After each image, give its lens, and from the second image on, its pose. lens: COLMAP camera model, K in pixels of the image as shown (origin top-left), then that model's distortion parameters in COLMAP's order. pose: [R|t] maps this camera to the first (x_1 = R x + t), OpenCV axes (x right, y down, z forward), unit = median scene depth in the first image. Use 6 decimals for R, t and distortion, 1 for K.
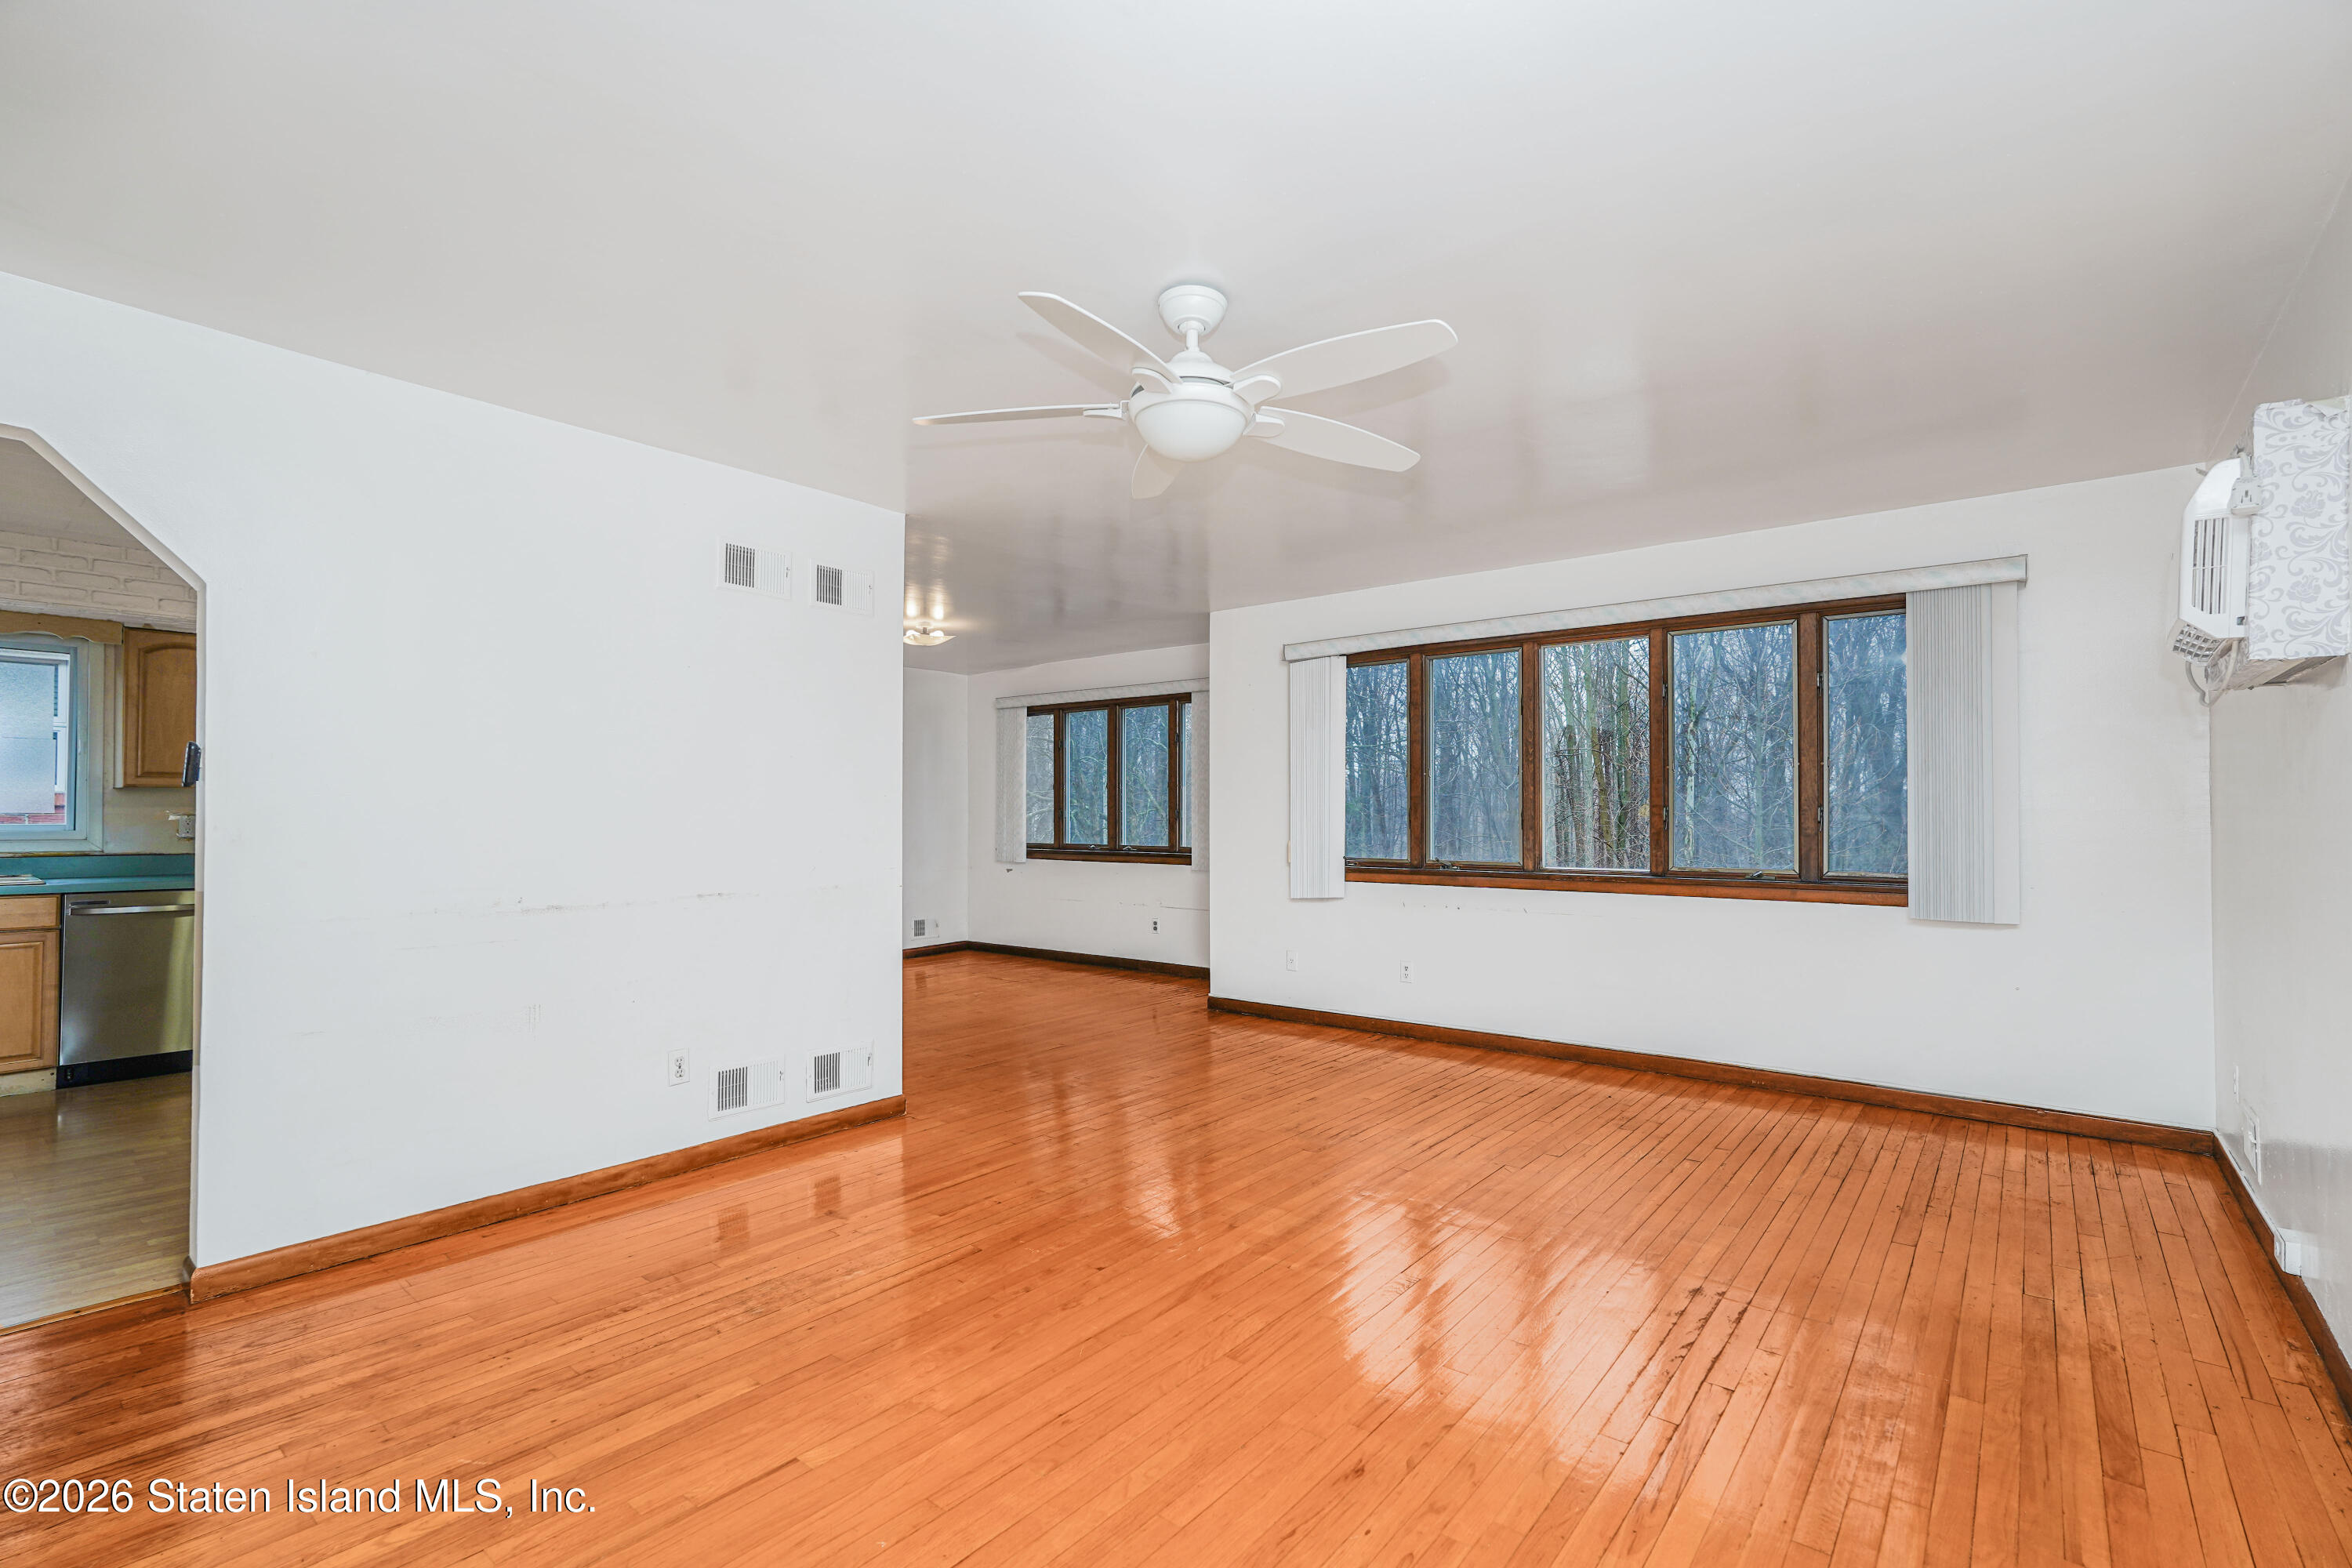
lens RADIAL K [[1072.8, 0, 1160.3], [0, 1072.8, 787.1], [0, 0, 1]] dist [-0.019086, 0.011270]
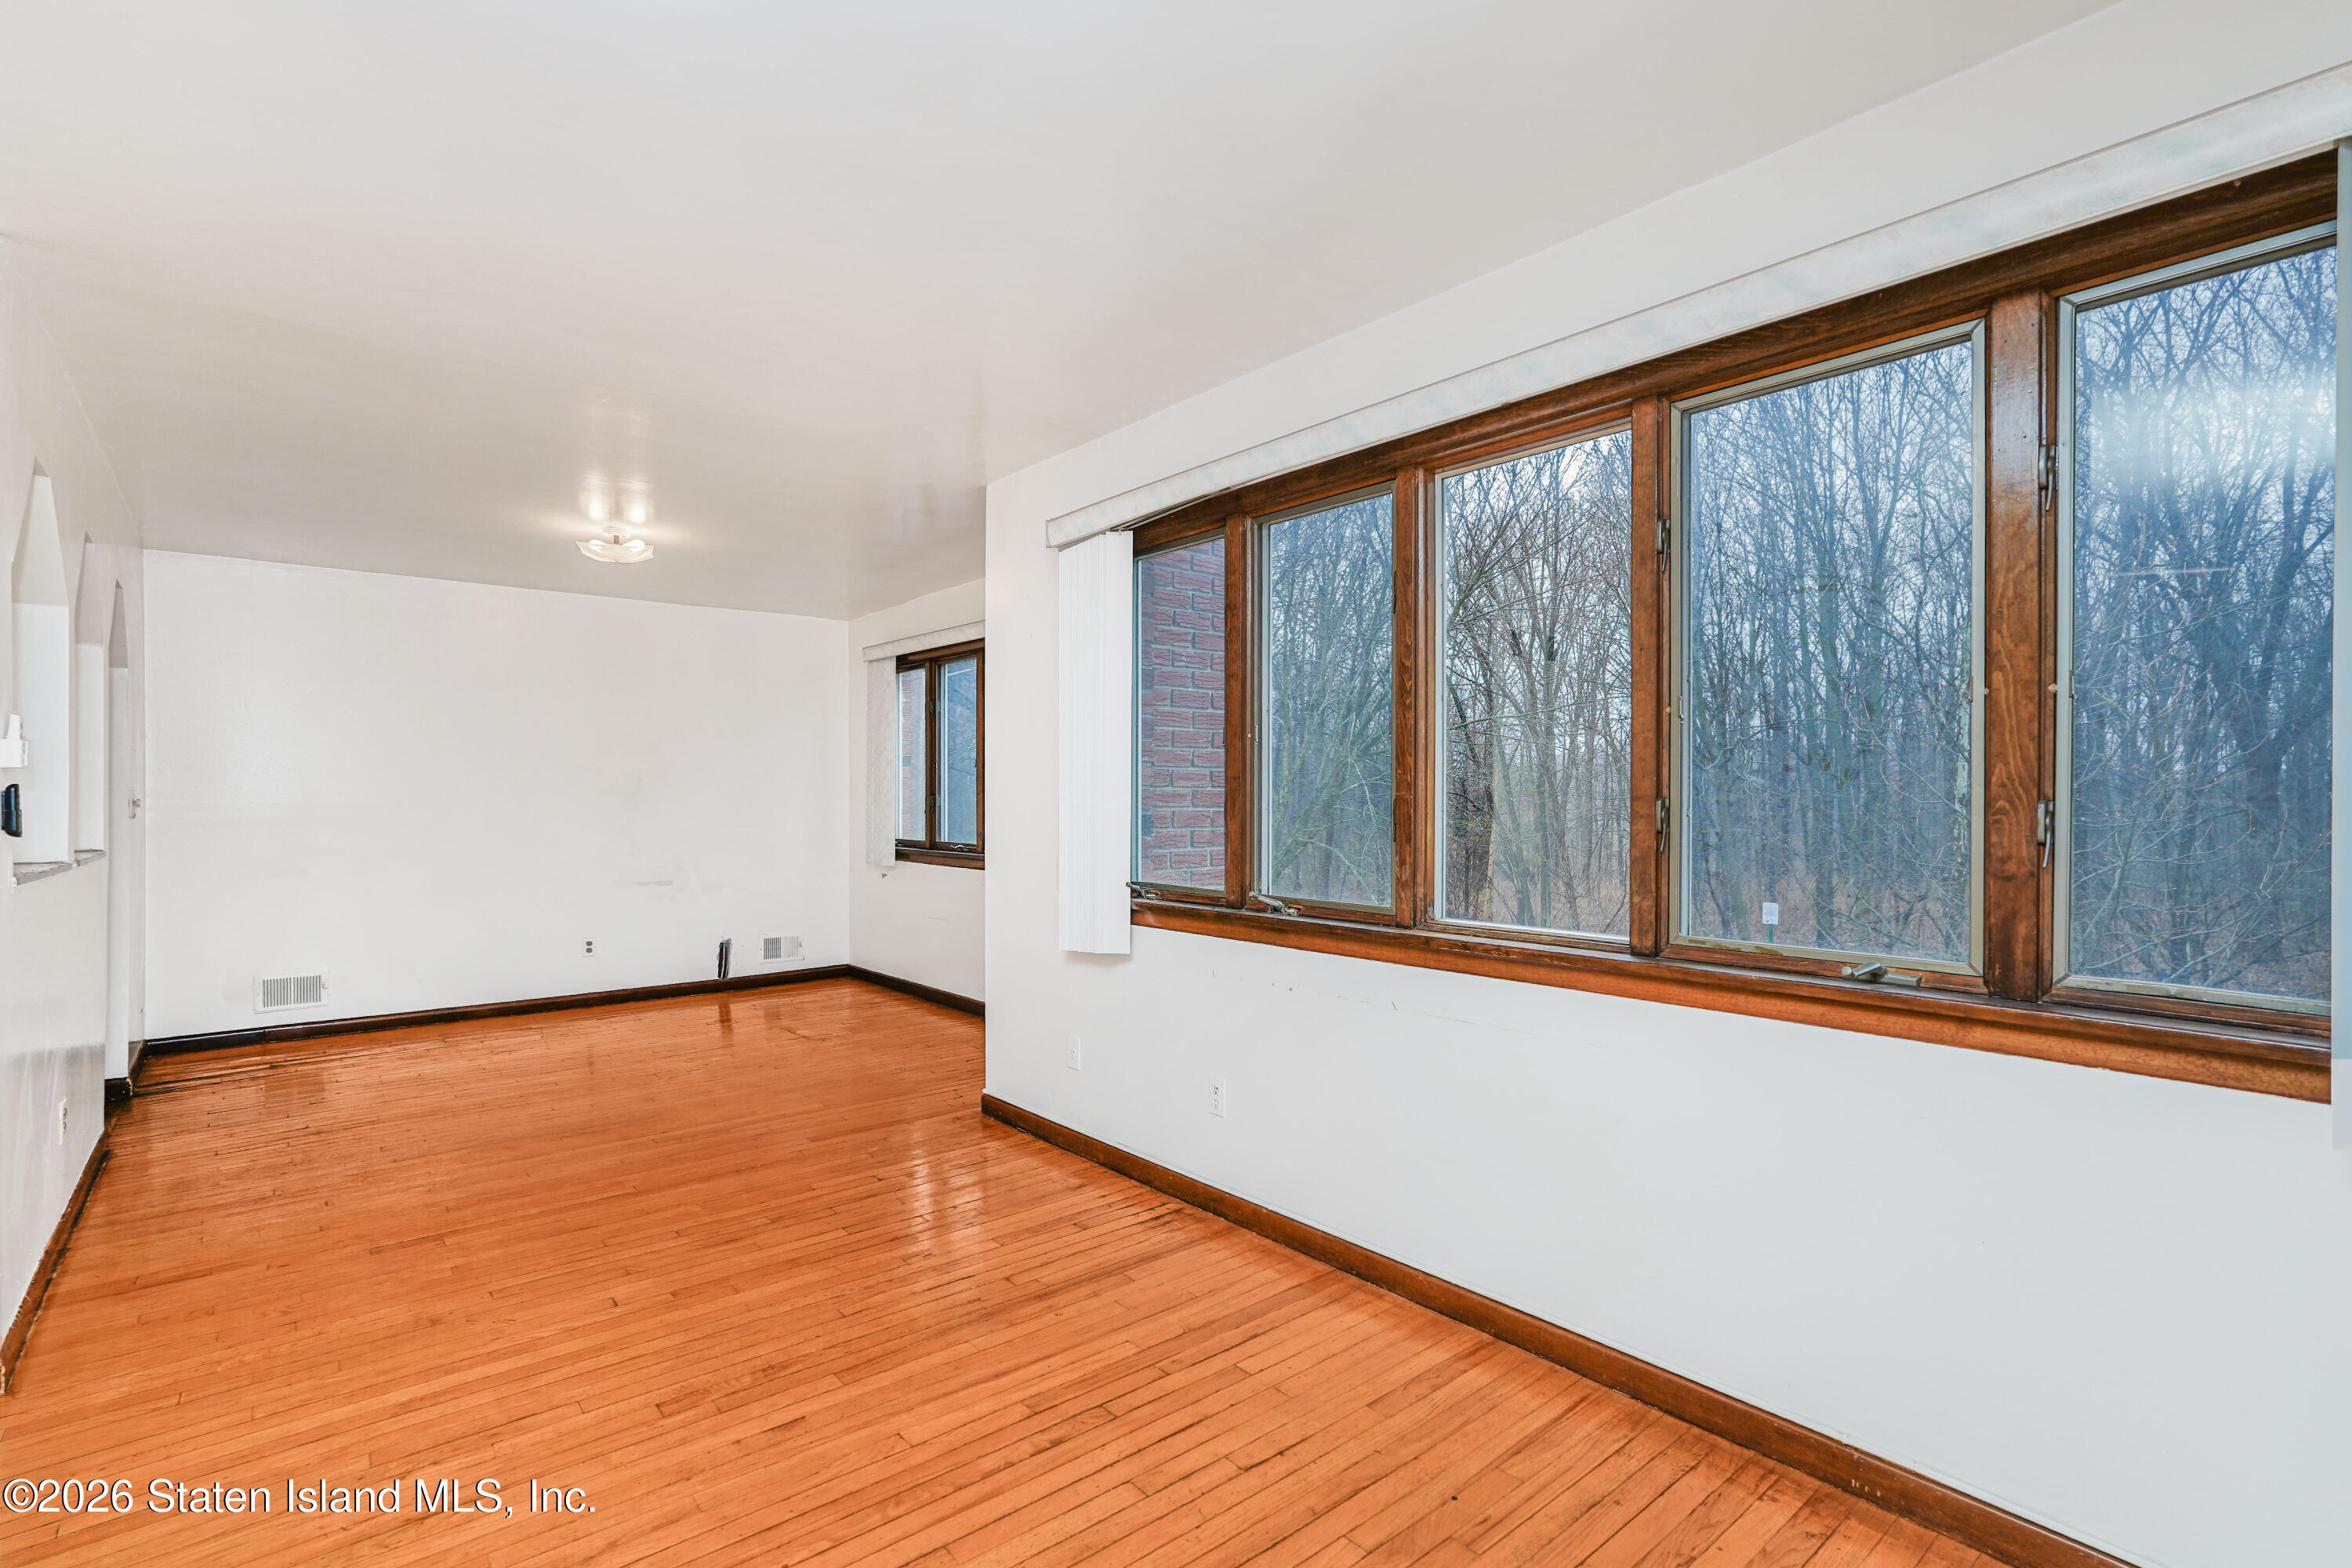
lens RADIAL K [[1072.8, 0, 1169.5], [0, 1072.8, 783.4], [0, 0, 1]] dist [-0.019086, 0.011270]
pose [[0.980485, -0.000423, -0.196592, 0.359806], [0.003224, 0.999898, 0.013927, 0.004791], [0.196566, -0.014289, 0.980387, 0.525902]]
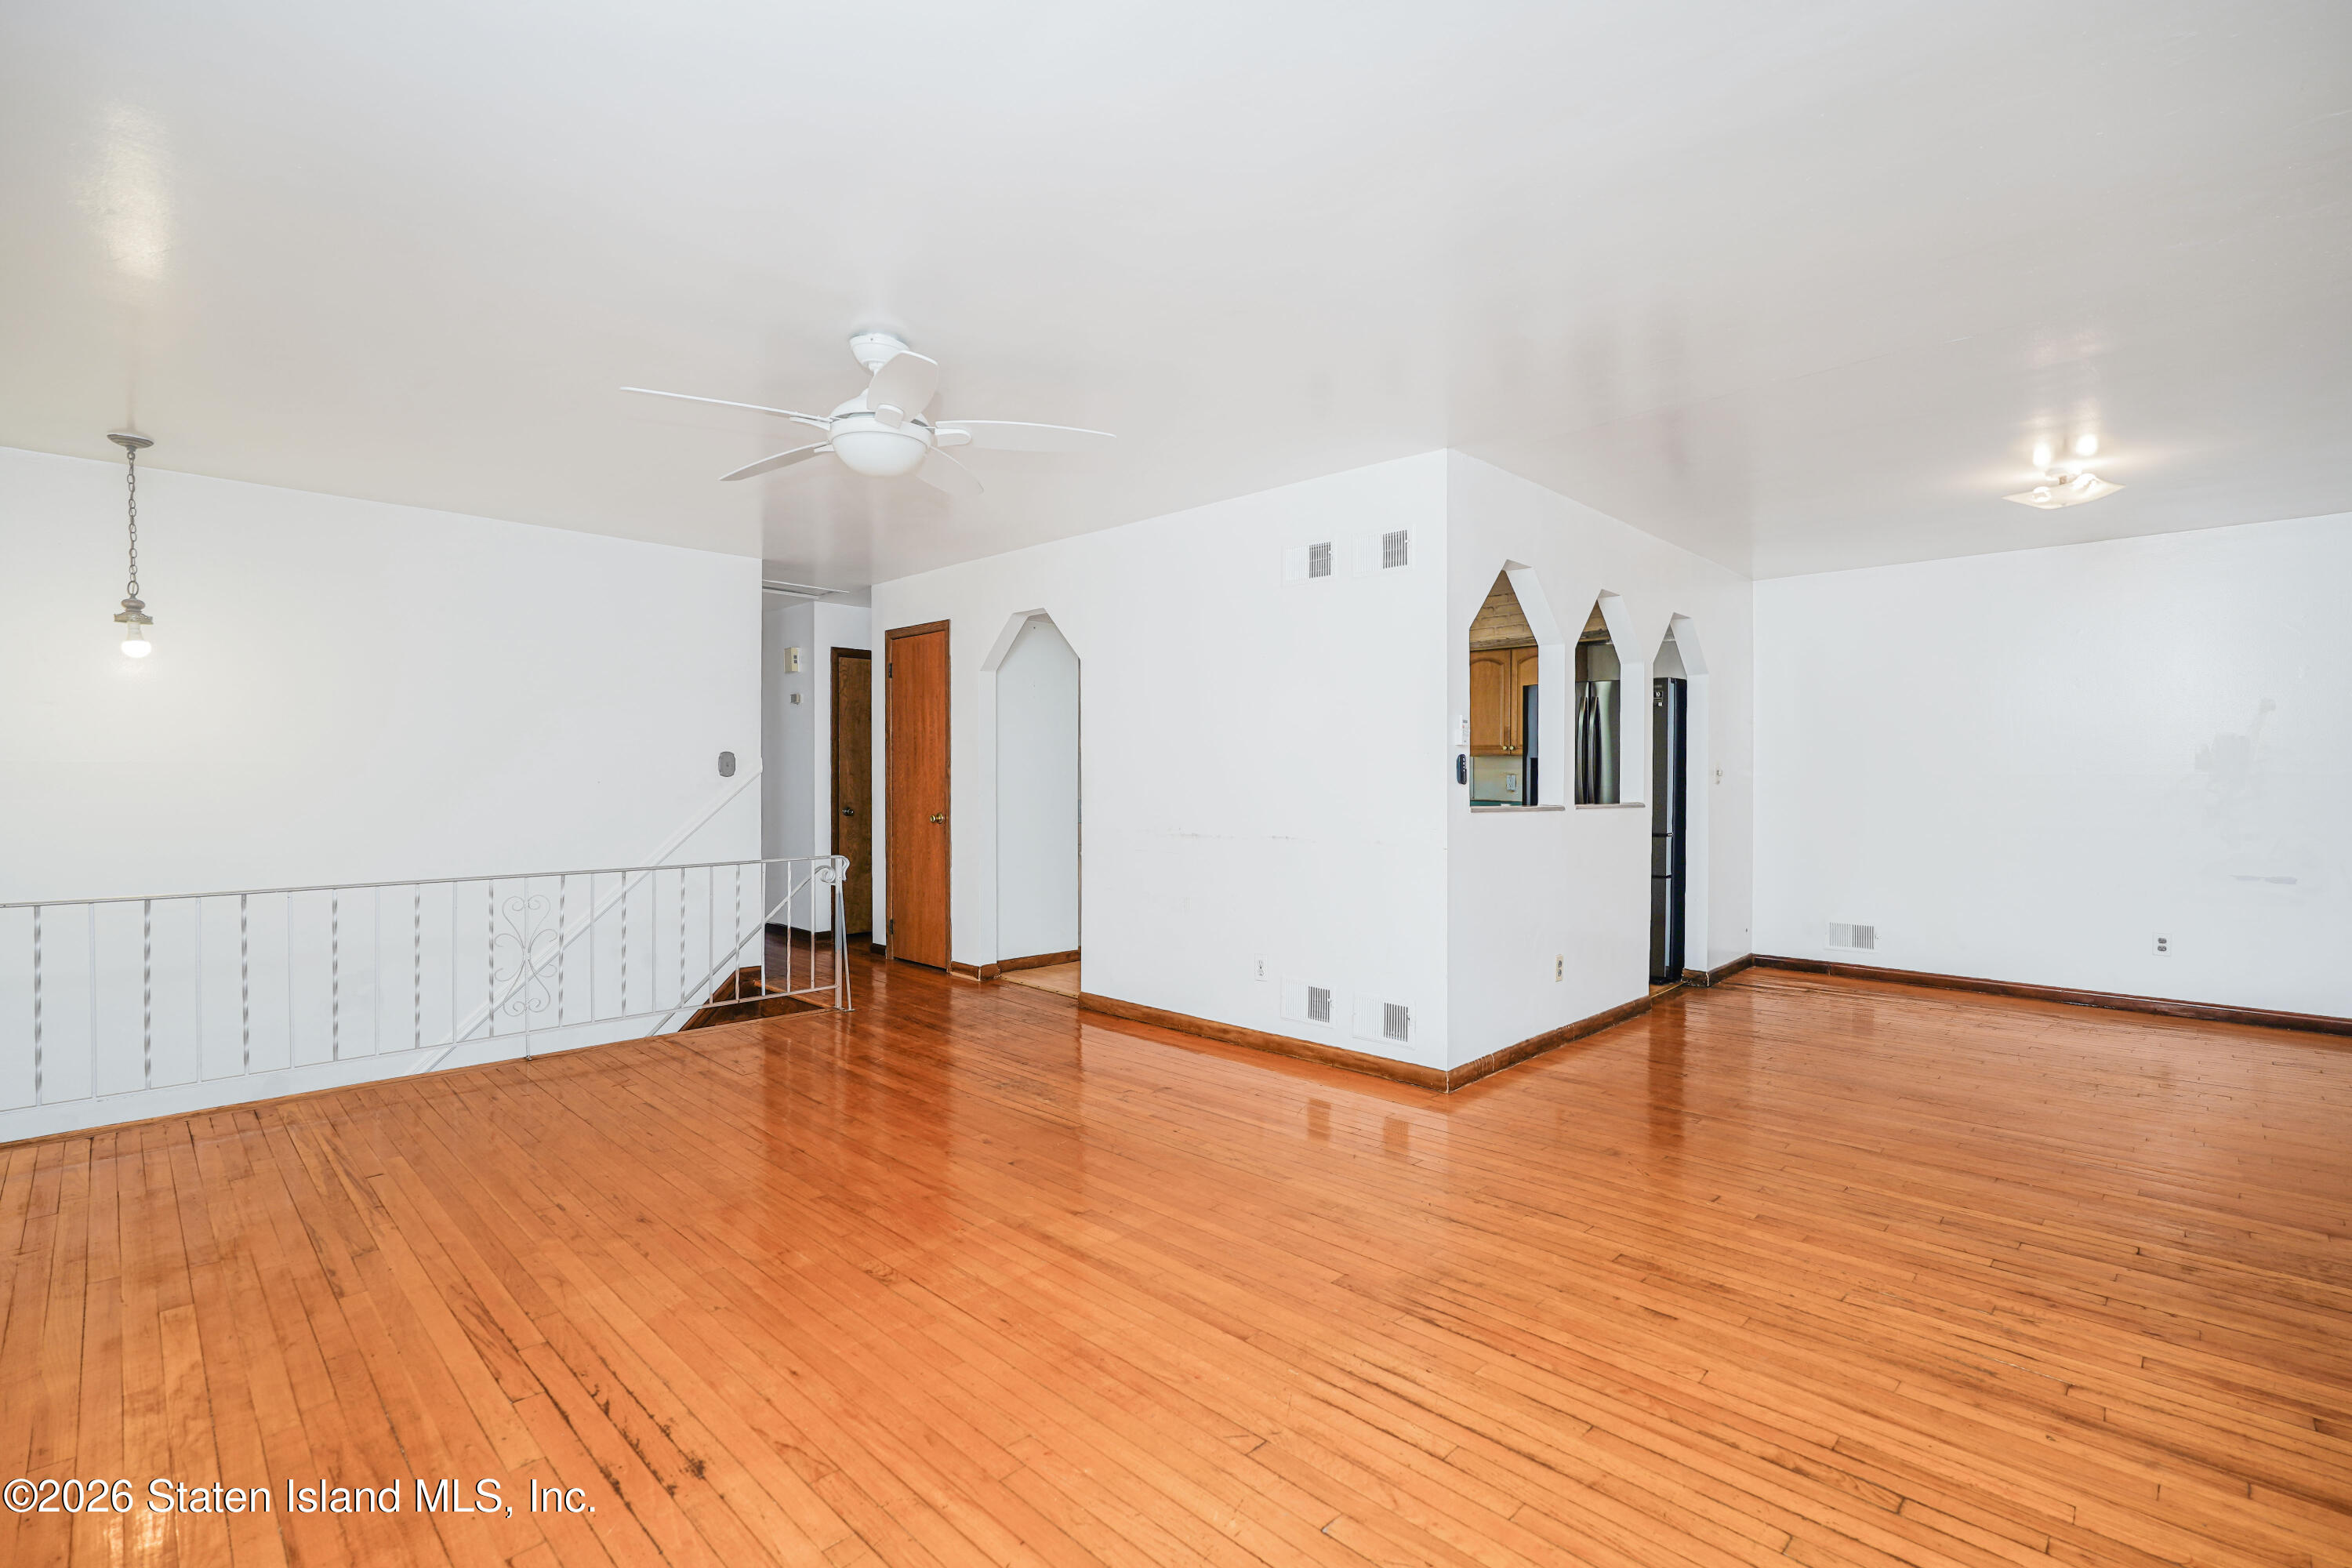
lens RADIAL K [[1072.8, 0, 1181.2], [0, 1072.8, 794.8], [0, 0, 1]] dist [-0.019086, 0.011270]
pose [[-0.089093, 0.020332, -0.995816, 0.617053], [0.023669, 0.999553, 0.018291, 0.018380], [0.995742, -0.021940, -0.089534, 0.741099]]
